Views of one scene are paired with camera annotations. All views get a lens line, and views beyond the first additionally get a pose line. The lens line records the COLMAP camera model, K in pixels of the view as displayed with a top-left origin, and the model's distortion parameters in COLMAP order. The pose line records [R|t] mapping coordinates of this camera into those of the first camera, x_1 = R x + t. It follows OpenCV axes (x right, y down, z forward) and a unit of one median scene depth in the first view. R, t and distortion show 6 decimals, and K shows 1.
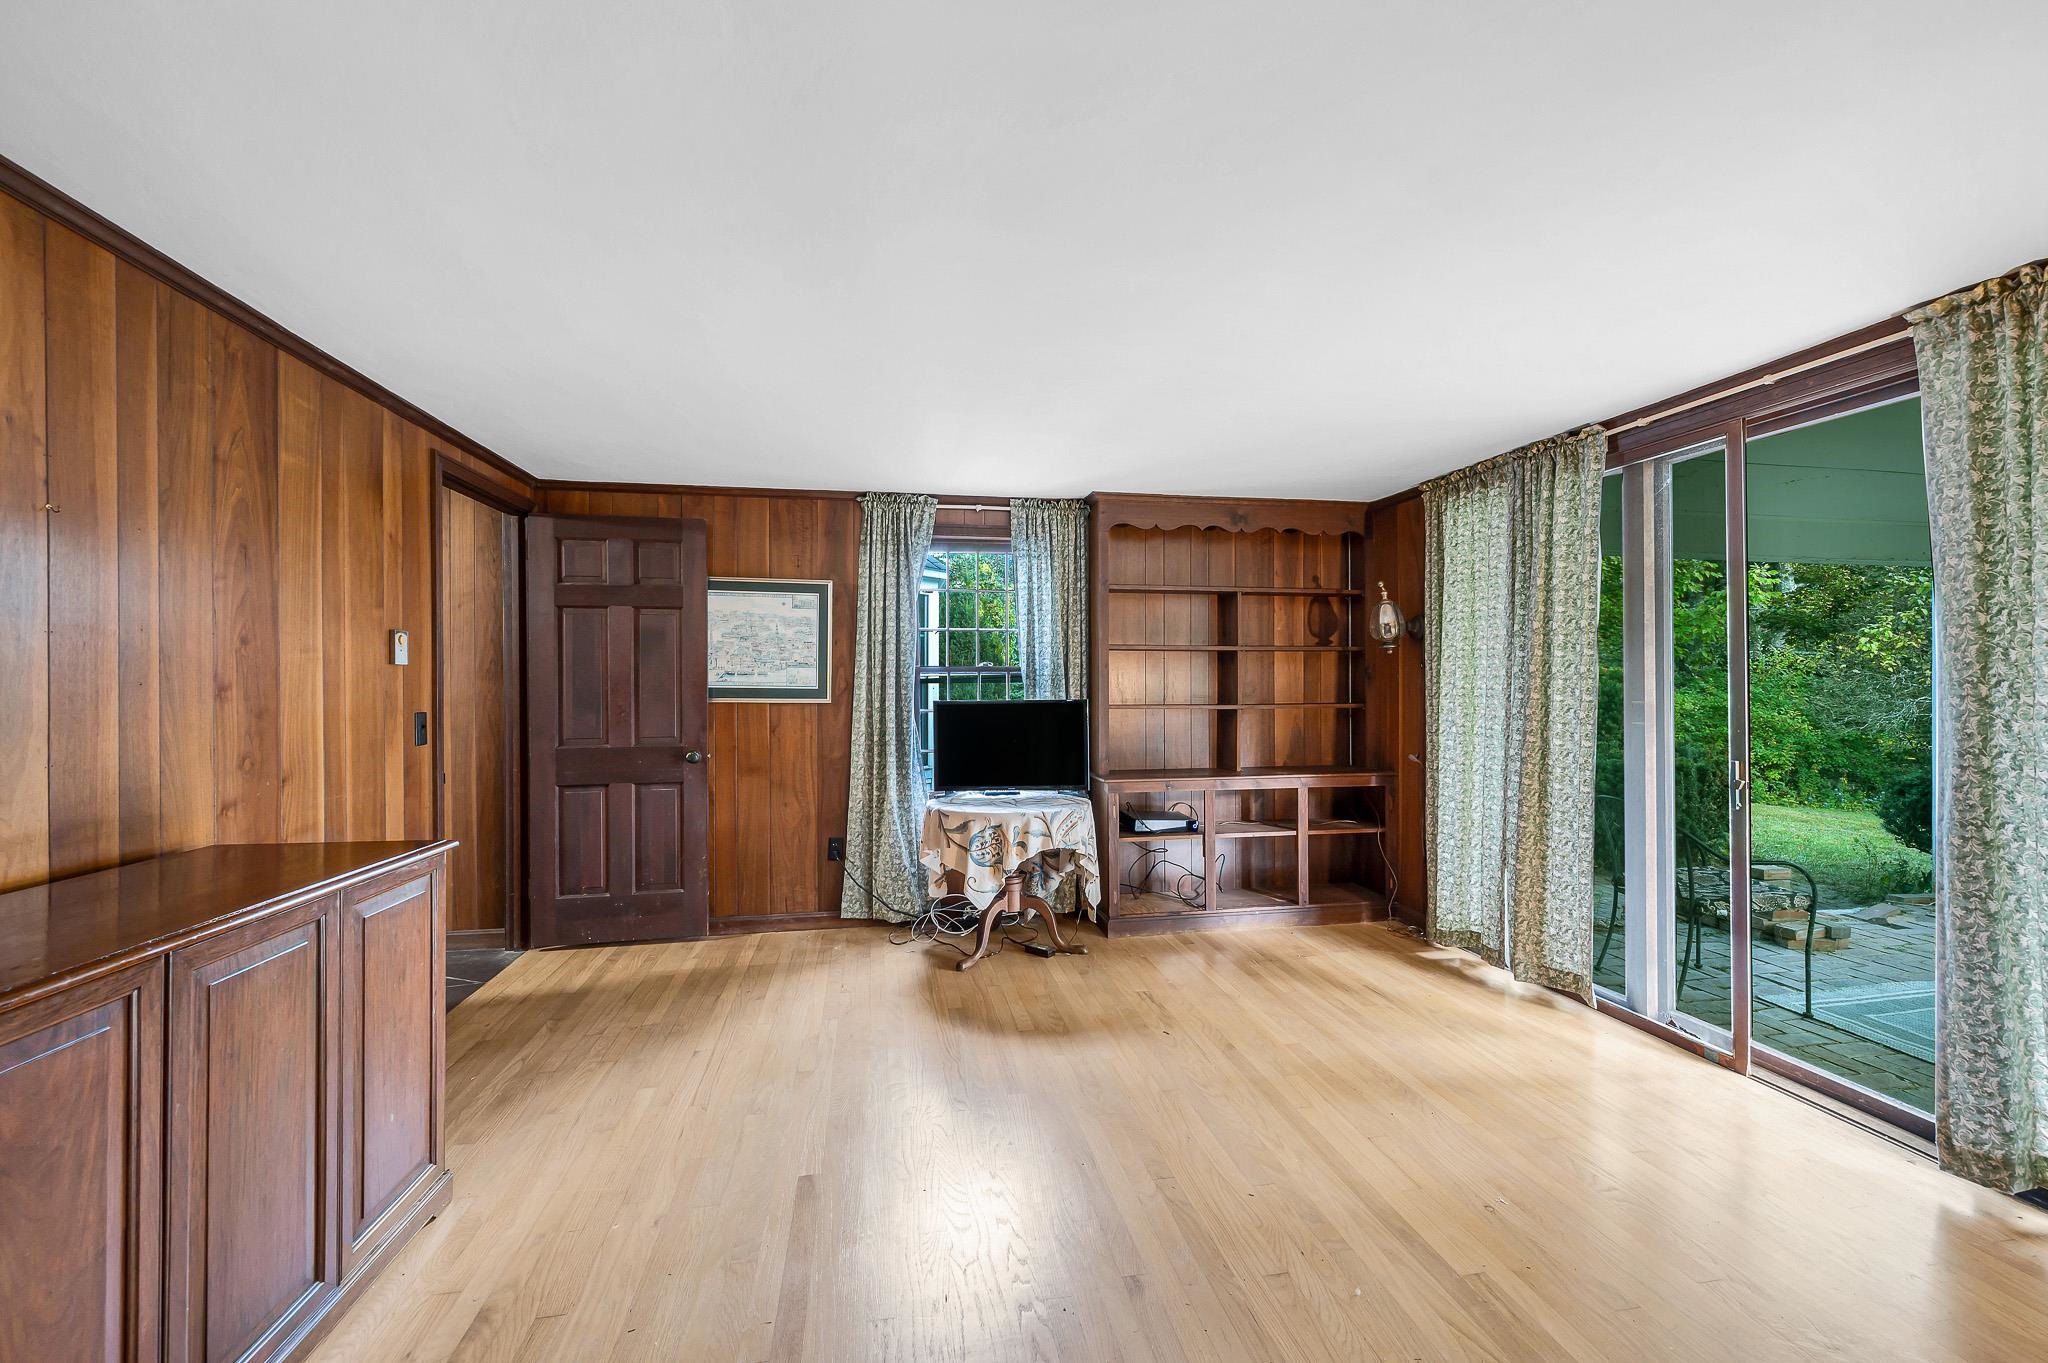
lens RADIAL K [[811.1, 0, 1028.1], [0, 811.1, 684.3], [0, 0, 1]] dist [-0.001729, -0.000115]
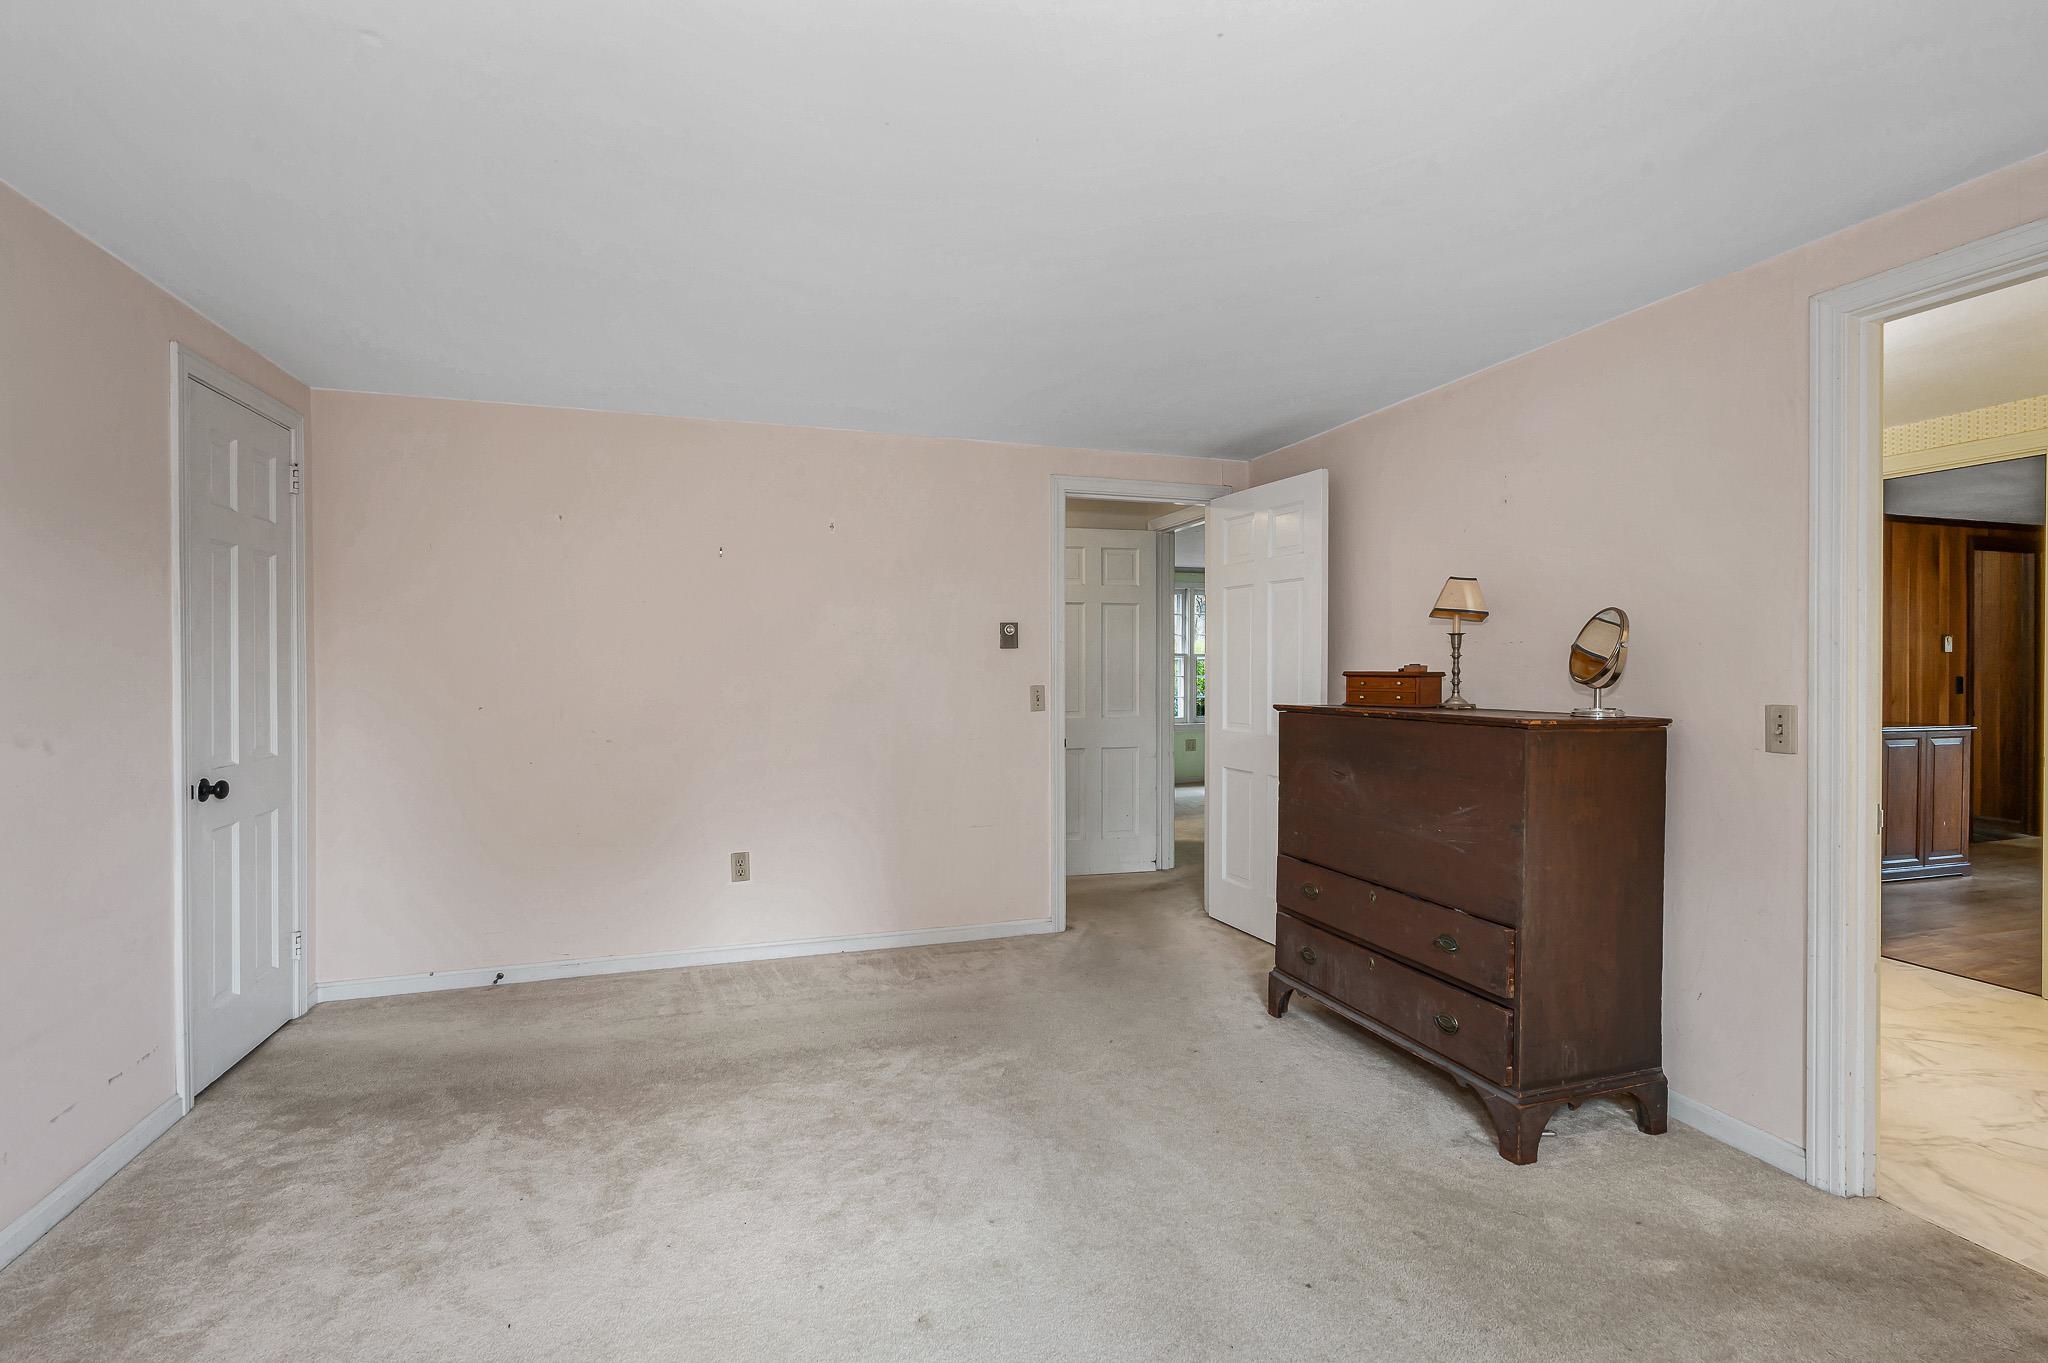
lens RADIAL K [[923.6, 0, 1024.5], [0, 923.6, 676.9], [0, 0, 1]] dist [-0.000347, -0.000064]
pose [[0.131788, 0.010901, -0.991218, 1.130149], [-0.002127, 0.999940, 0.010714, 0.016866], [0.991276, 0.000696, 0.131803, -1.488887]]
